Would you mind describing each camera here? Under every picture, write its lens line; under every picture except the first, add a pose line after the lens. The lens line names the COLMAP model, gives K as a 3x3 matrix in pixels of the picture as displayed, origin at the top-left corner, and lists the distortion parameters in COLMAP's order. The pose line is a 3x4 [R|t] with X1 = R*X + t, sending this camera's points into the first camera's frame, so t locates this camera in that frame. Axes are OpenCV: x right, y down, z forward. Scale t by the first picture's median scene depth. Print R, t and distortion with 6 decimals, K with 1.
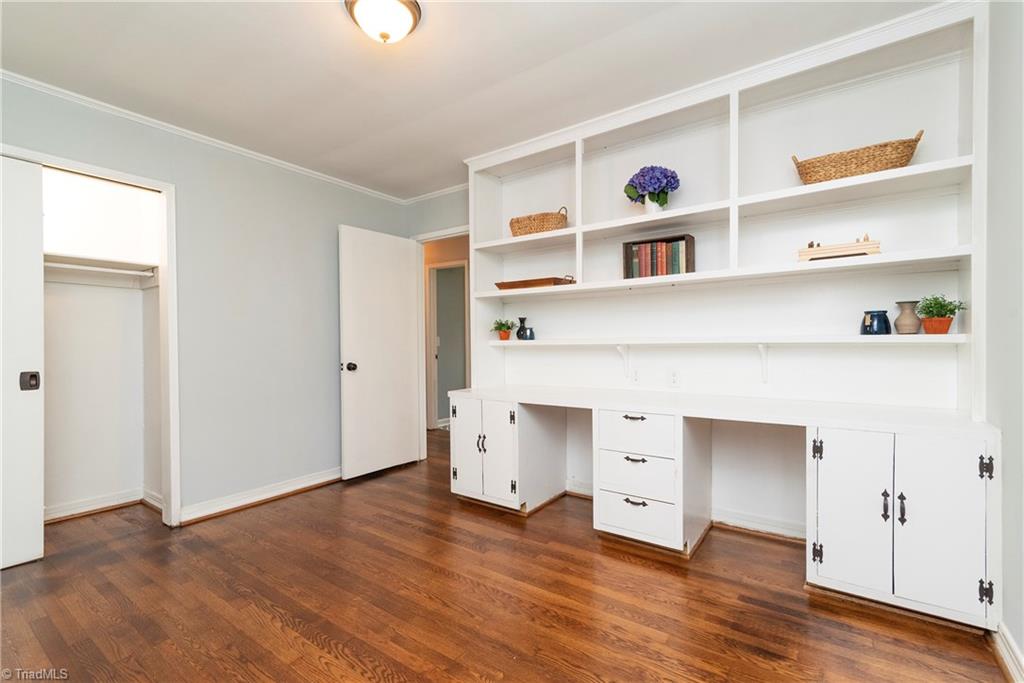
lens RADIAL K [[464.3, 0, 510.0], [0, 464.3, 345.9], [0, 0, 1]] dist [0.015537, -0.002133]
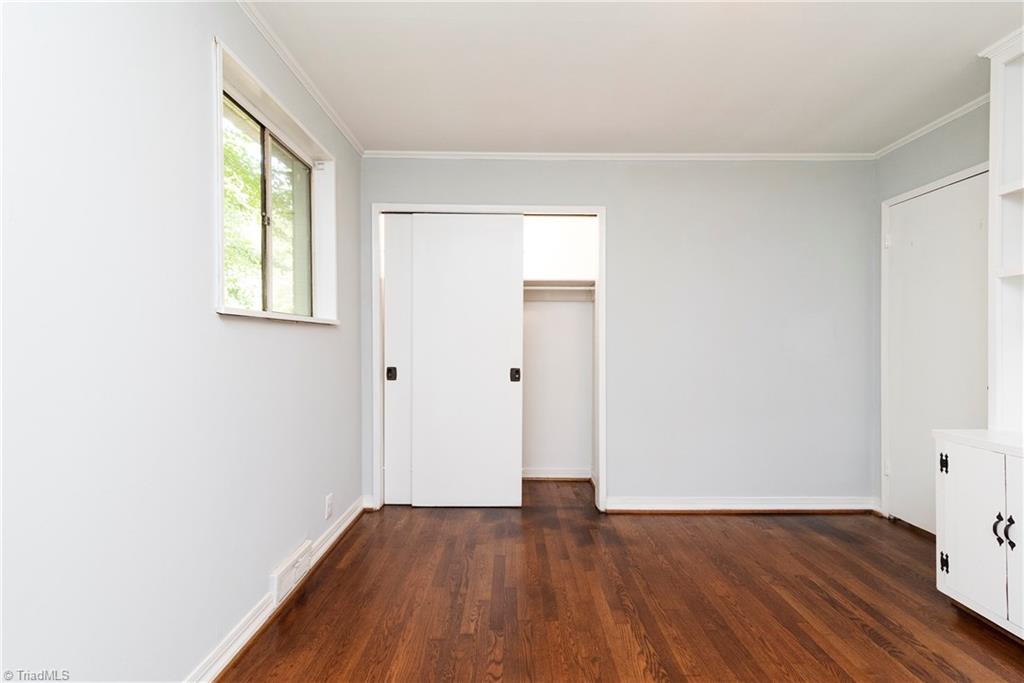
lens RADIAL K [[464.3, 0, 511.2], [0, 464.3, 345.6], [0, 0, 1]] dist [0.015537, -0.002133]
pose [[0.587935, 0.012100, -0.808818, 0.058737], [-0.013665, 0.999894, 0.005026, -0.015850], [0.808793, 0.008098, 0.588038, 0.189067]]
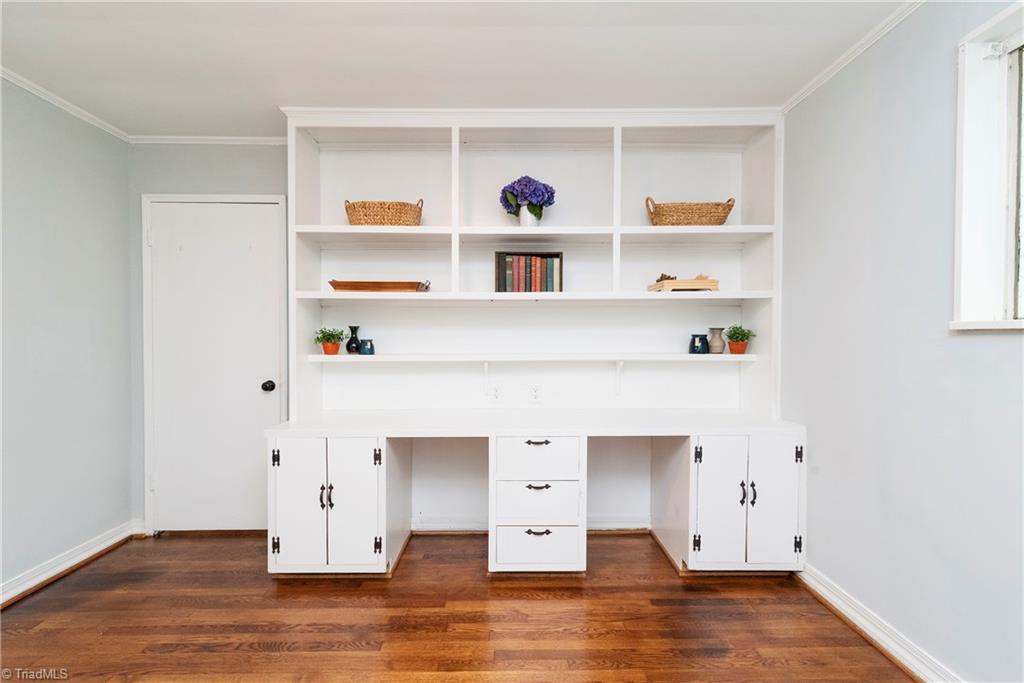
lens RADIAL K [[464.3, 0, 506.4], [0, 464.3, 345.8], [0, 0, 1]] dist [0.015537, -0.002133]
pose [[0.801887, 0.001204, 0.597475, -0.326034], [-0.002481, 0.999996, 0.001314, -0.039515], [-0.597471, -0.002536, 0.801886, 0.270396]]
